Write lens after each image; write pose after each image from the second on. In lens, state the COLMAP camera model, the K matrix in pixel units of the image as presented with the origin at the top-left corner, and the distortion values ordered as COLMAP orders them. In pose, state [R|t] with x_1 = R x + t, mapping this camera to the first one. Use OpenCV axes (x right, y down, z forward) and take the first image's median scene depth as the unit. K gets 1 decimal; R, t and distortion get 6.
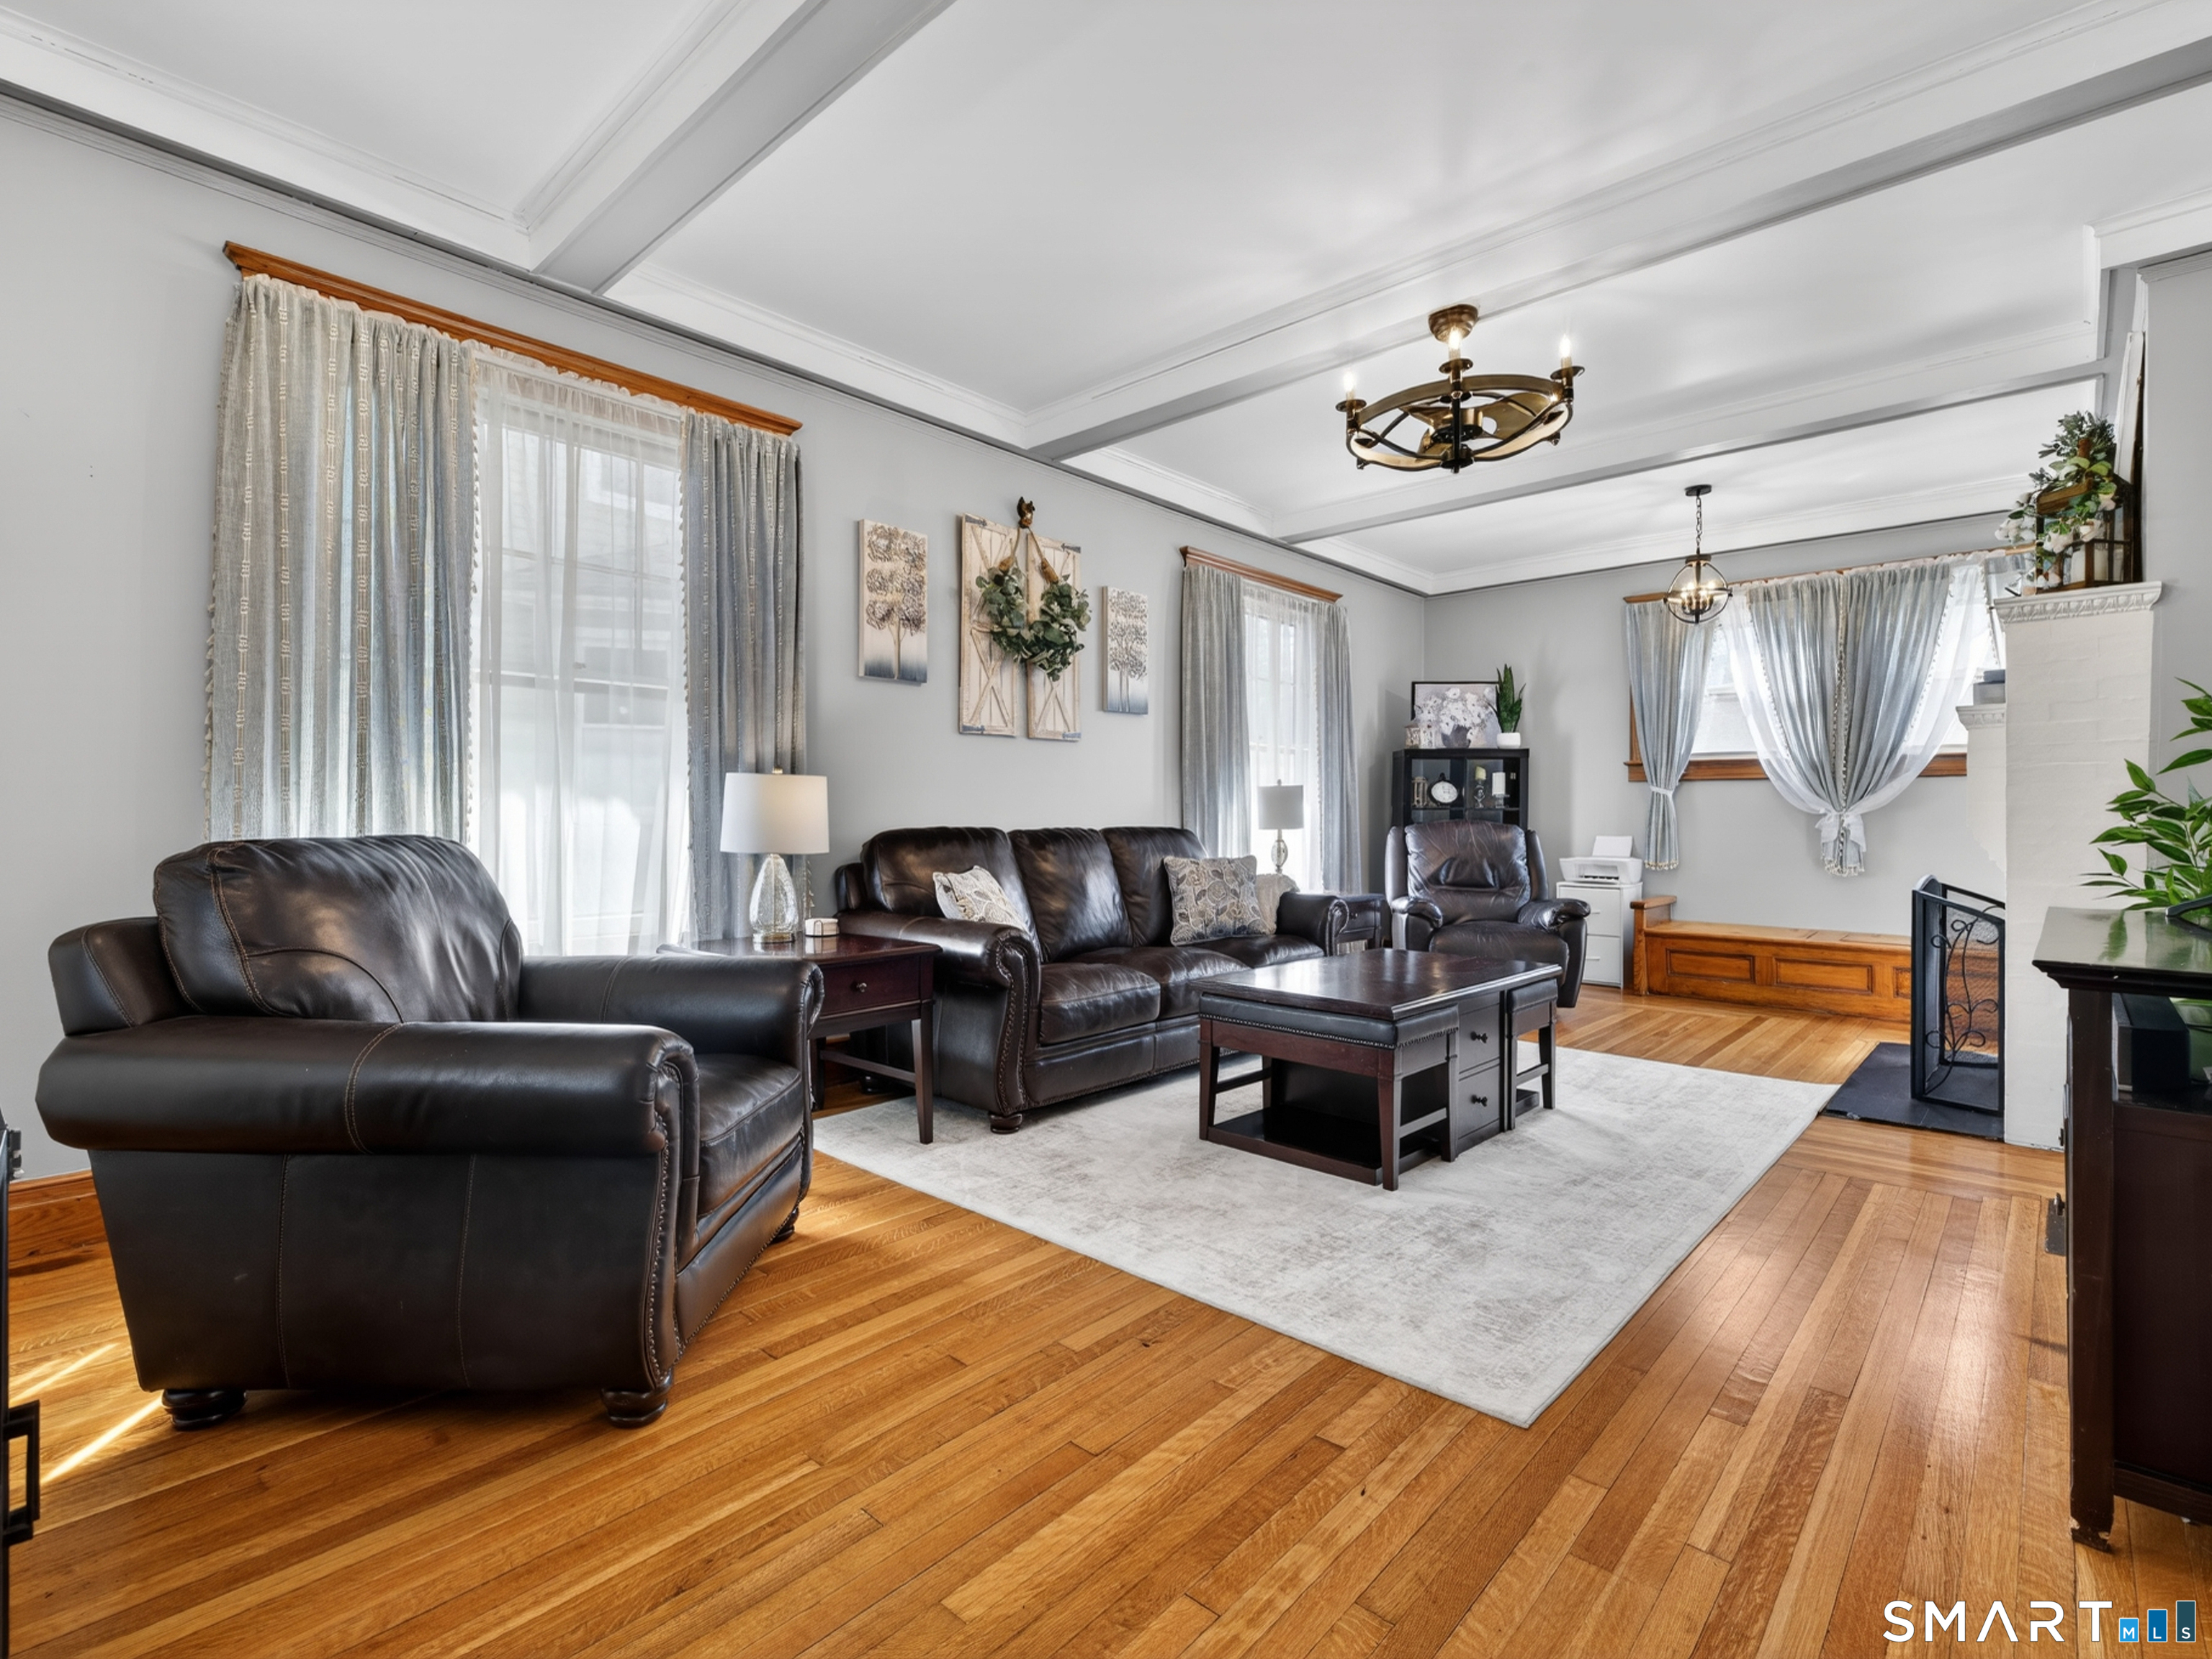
lens RADIAL K [[1042.0, 0, 1111.5], [0, 1042.0, 822.9], [0, 0, 1]] dist [0.001900, -0.000147]
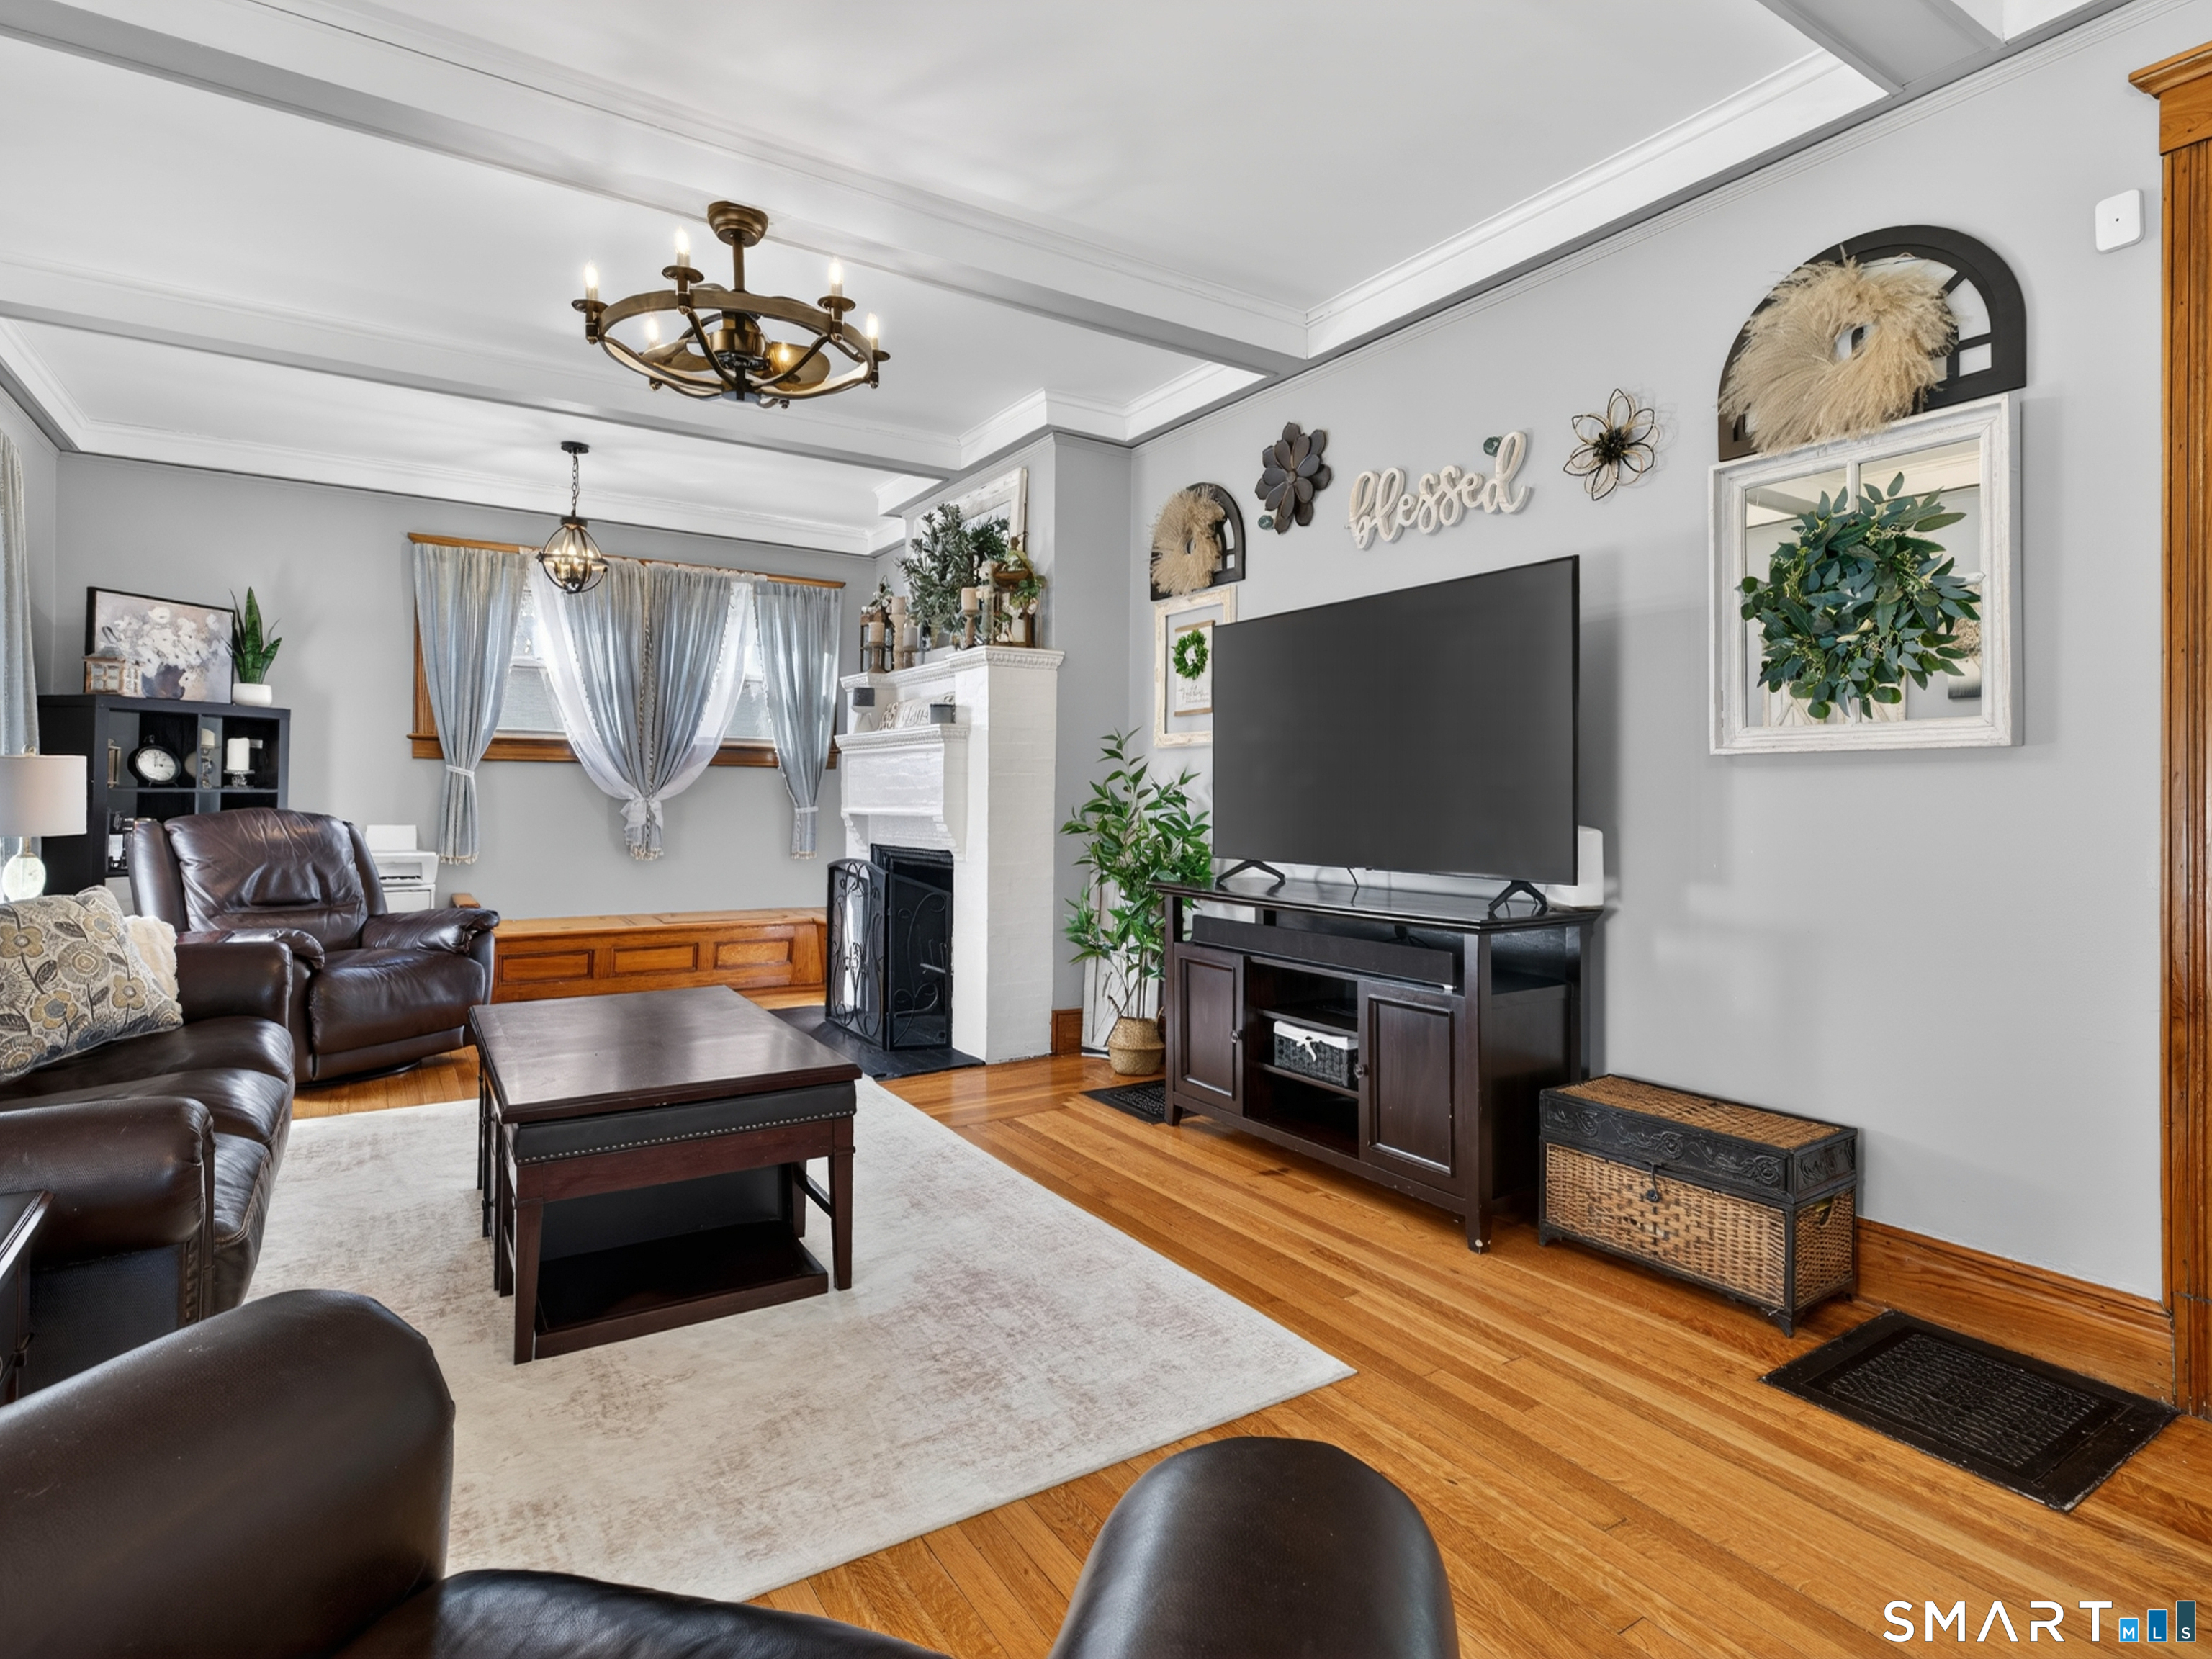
lens RADIAL K [[1137.4, 0, 1101.2], [0, 1137.4, 796.5], [0, 0, 1]] dist [0.005510, 0.000831]
pose [[0.256291, -0.003204, 0.966594, -0.478300], [-0.007232, 0.999960, 0.005233, -0.036970], [-0.966573, -0.008331, 0.256257, 0.502850]]
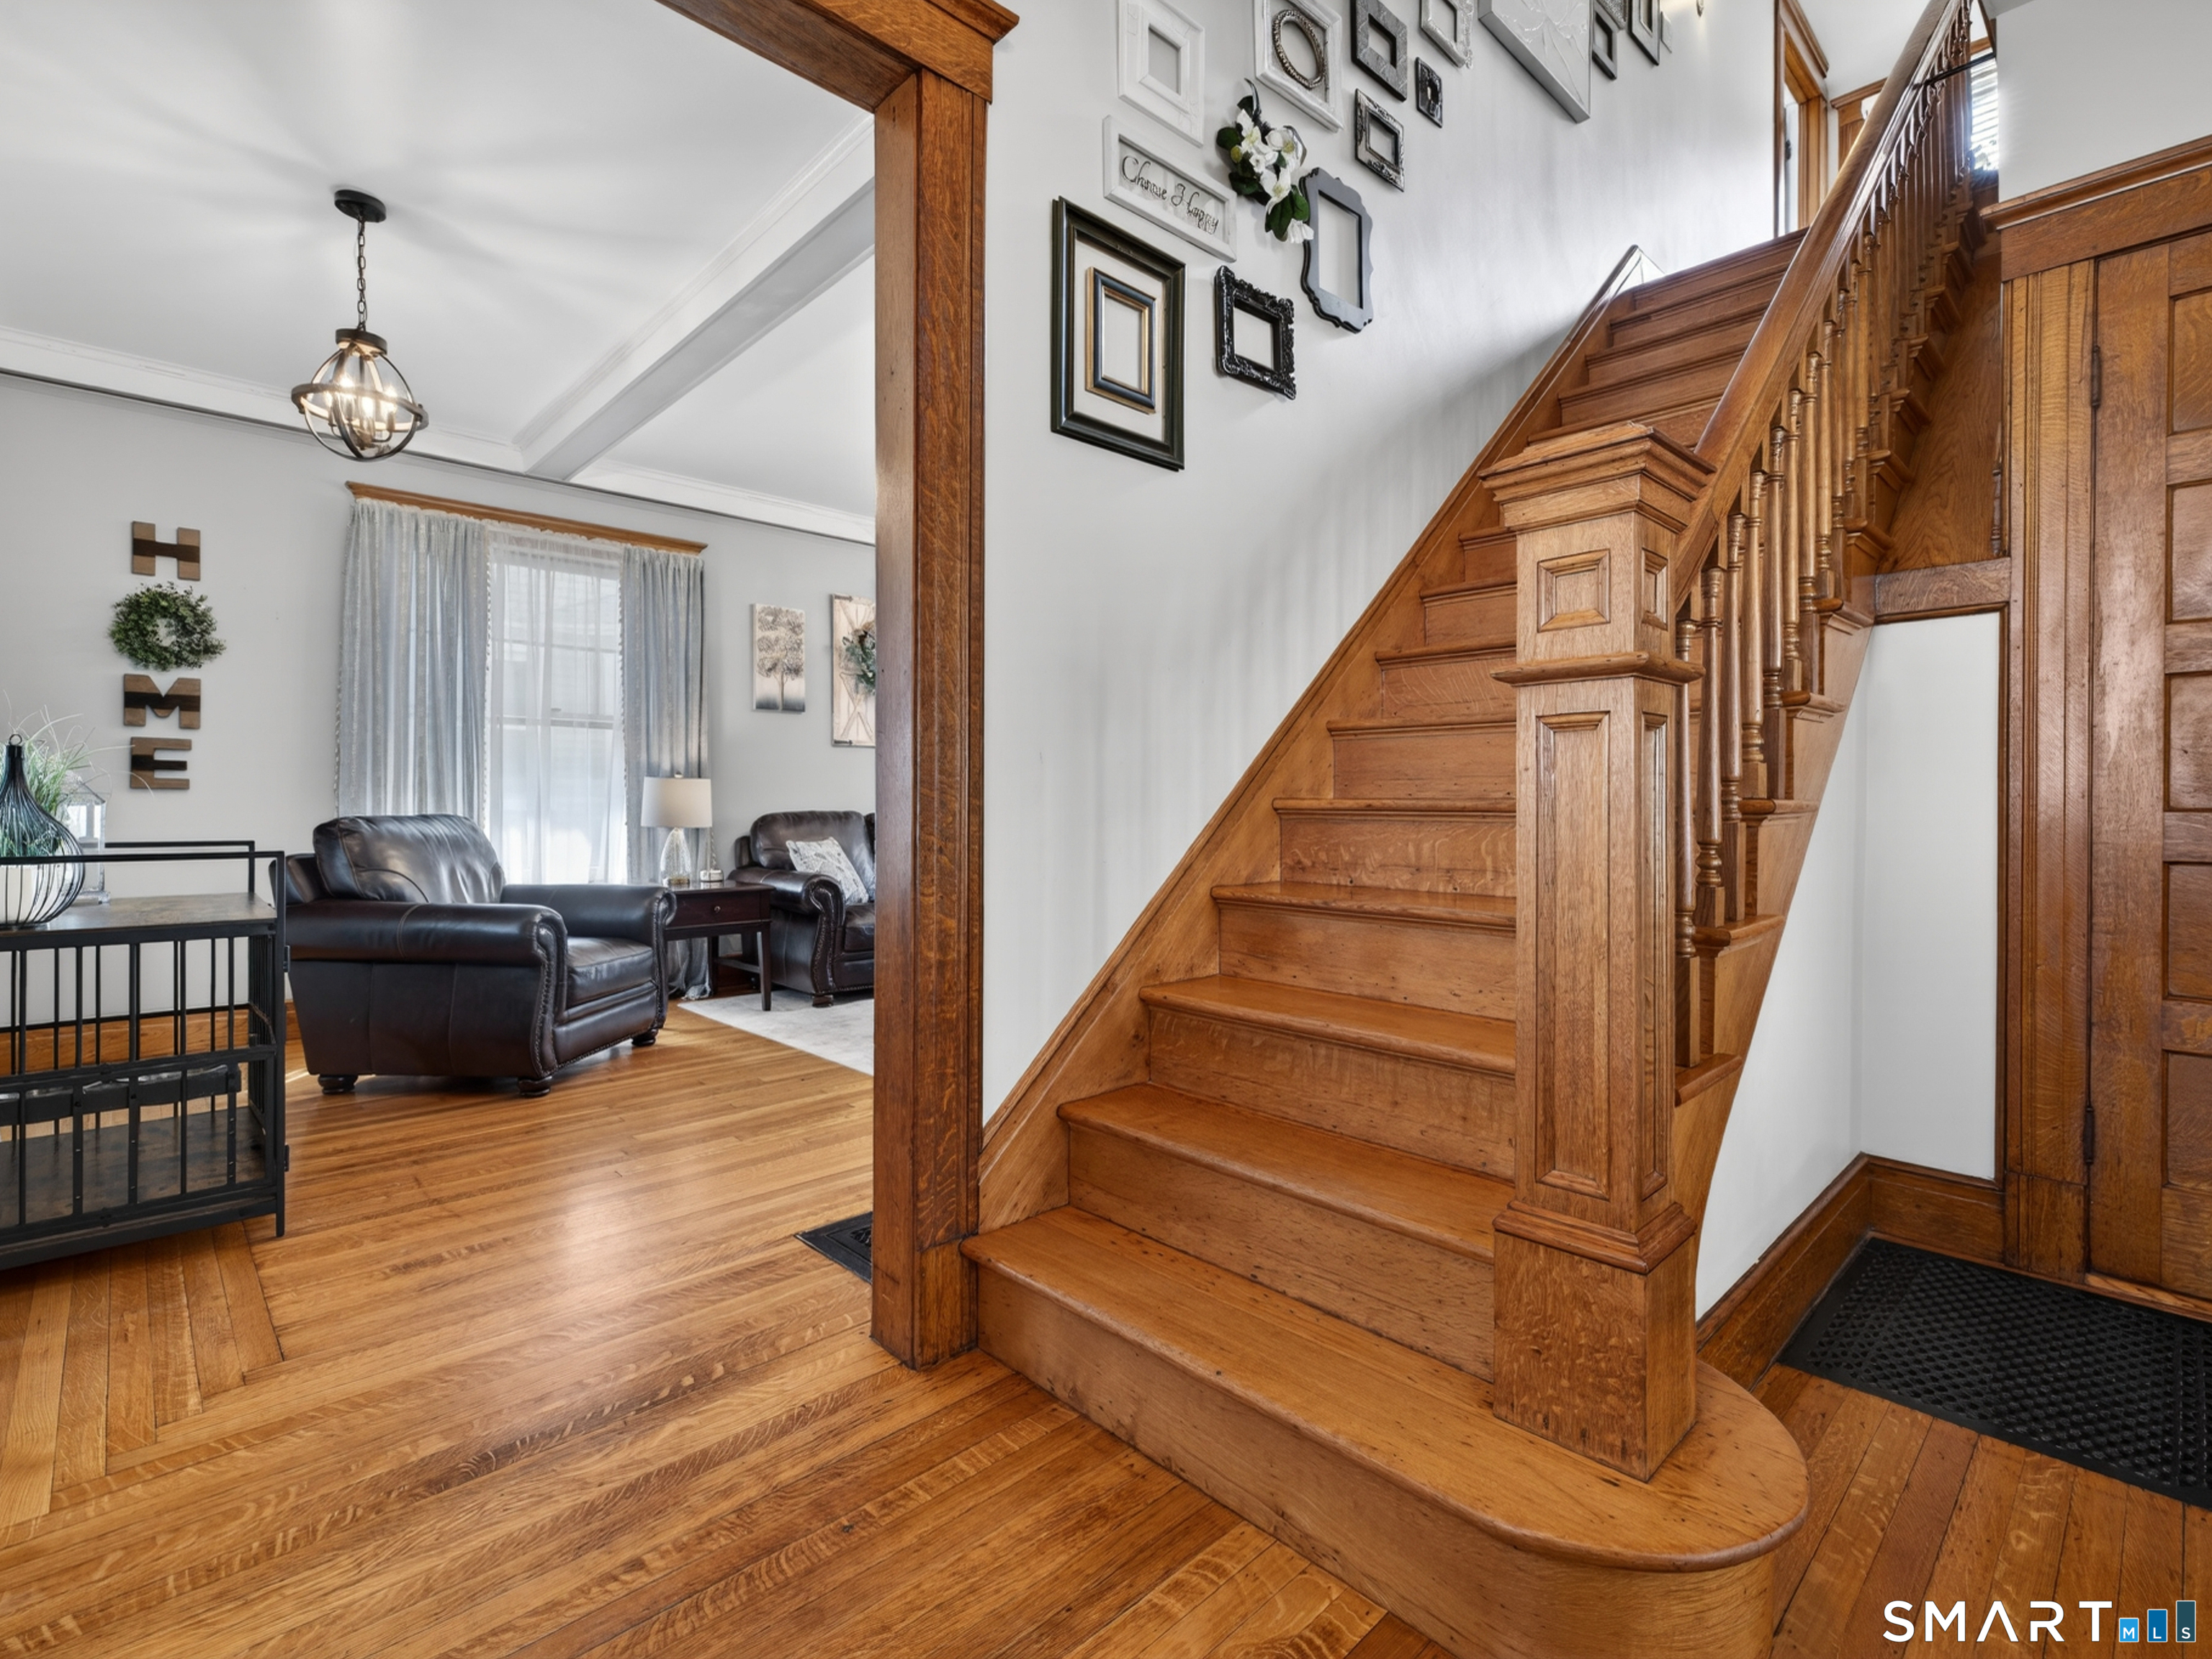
lens RADIAL K [[1036.5, 0, 1119.2], [0, 1036.5, 805.8], [0, 0, 1]] dist [-0.000642, -0.000287]
pose [[0.998128, -0.001434, -0.061145, 0.441031], [0.001266, 0.999995, -0.002787, 0.001233], [0.061149, 0.002704, 0.998125, -0.523581]]
